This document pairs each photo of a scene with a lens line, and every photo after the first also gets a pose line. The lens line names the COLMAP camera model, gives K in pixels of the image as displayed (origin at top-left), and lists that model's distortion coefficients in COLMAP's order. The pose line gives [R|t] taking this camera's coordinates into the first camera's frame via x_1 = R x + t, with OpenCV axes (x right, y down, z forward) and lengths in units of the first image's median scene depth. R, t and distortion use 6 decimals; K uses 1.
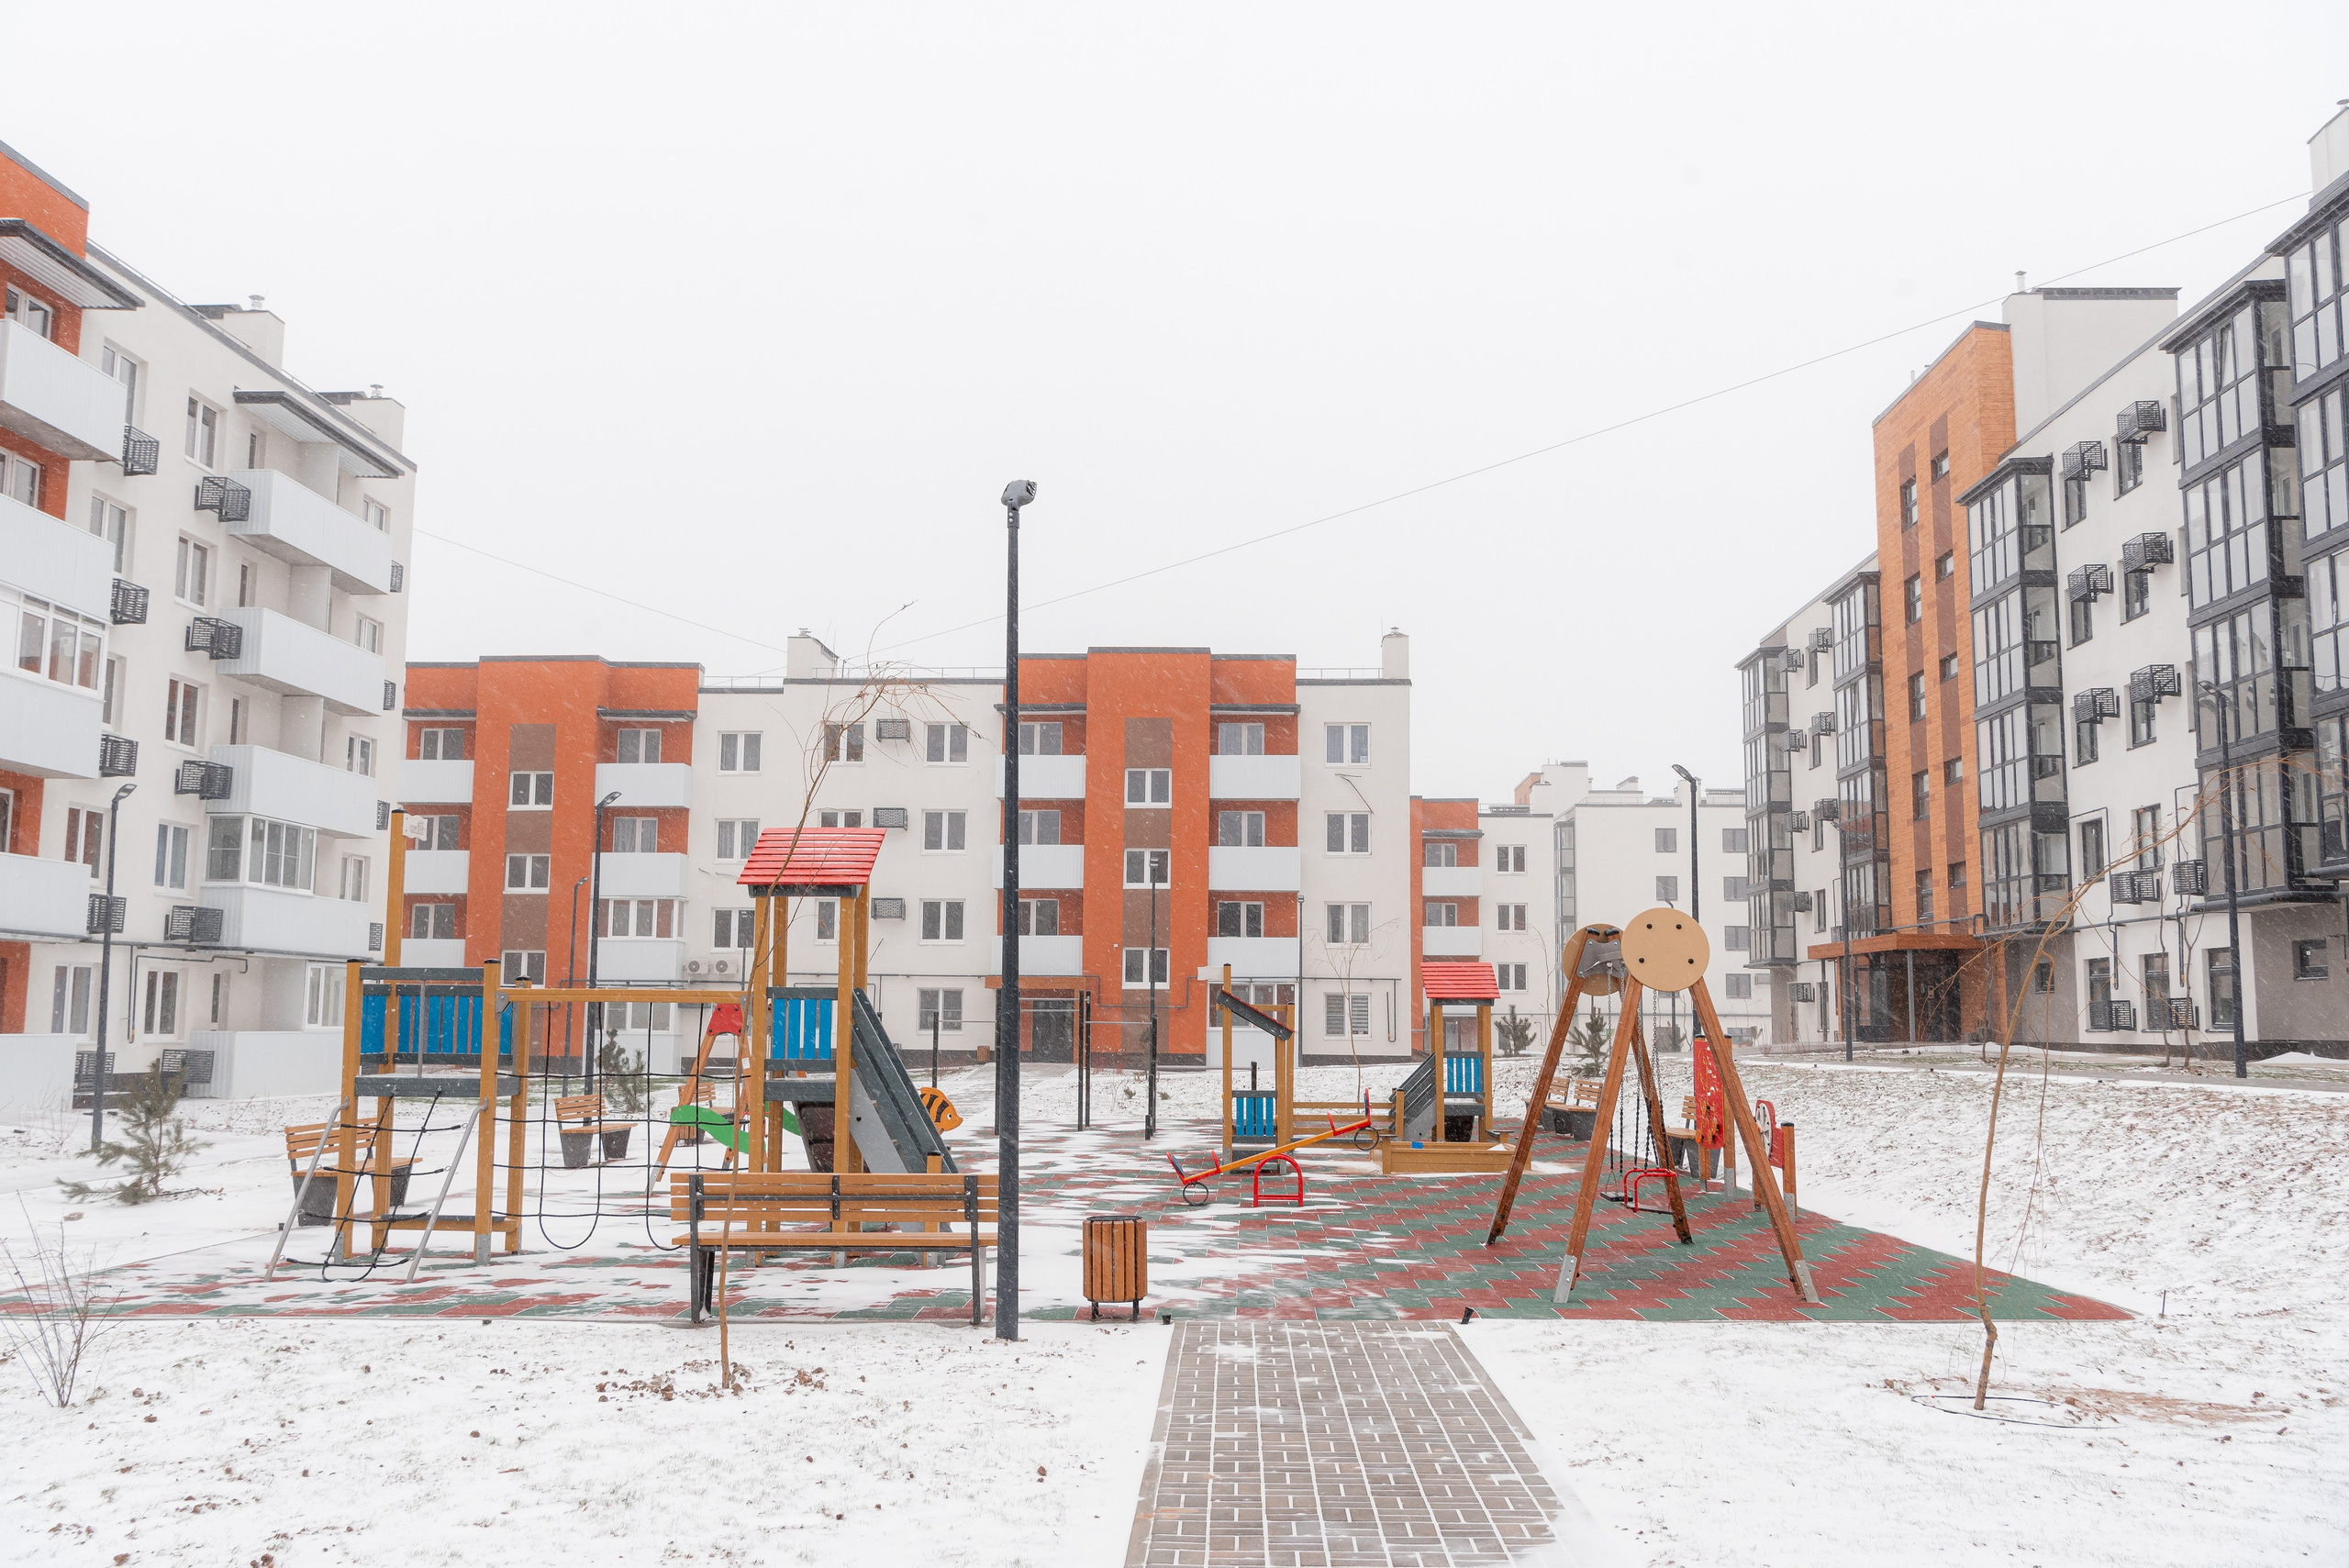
lens RADIAL K [[2174.1, 0, 1174.5], [0, 2174.1, 784.0], [0, 0, 1]] dist [-0.011898, -0.001890]
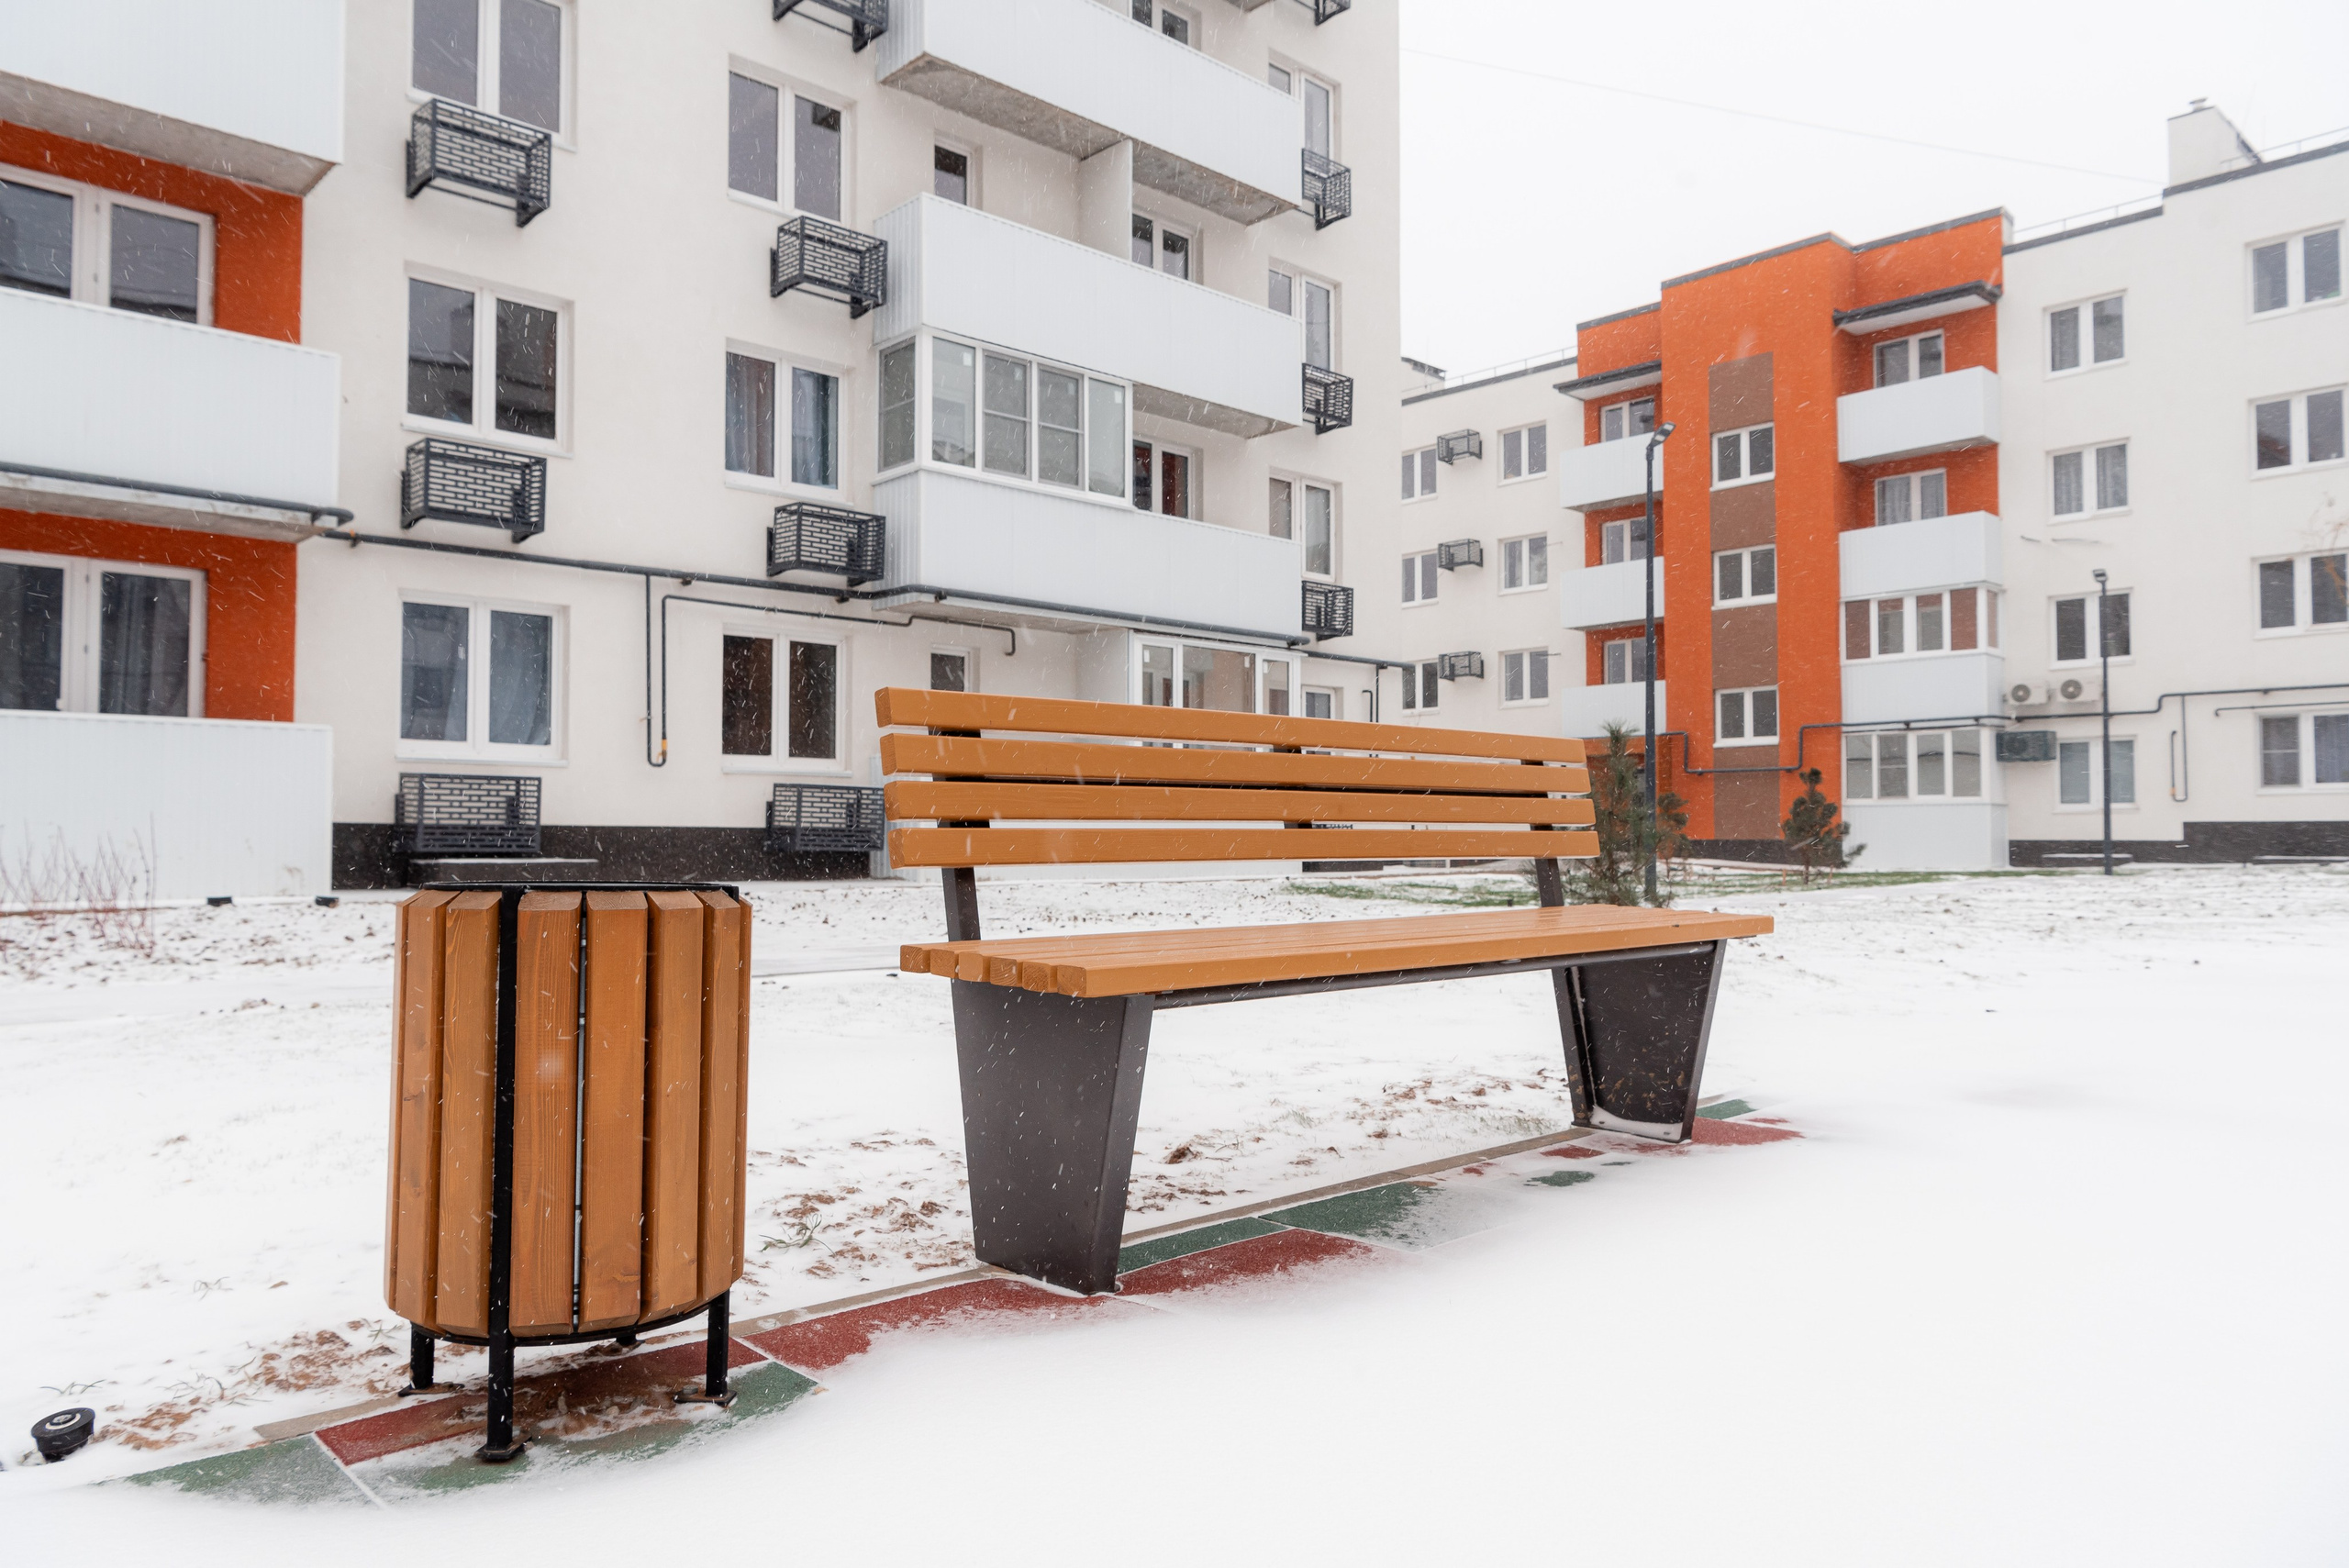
lens RADIAL K [[1543.6, 0, 1131.9], [0, 1543.6, 782.9], [0, 0, 1]] dist [-0.013544, -0.002901]
pose [[0.710254, -0.033945, -0.703127, -0.094461], [0.079821, 0.996278, 0.032533, 0.074726], [0.699405, -0.079231, 0.710320, 0.510436]]
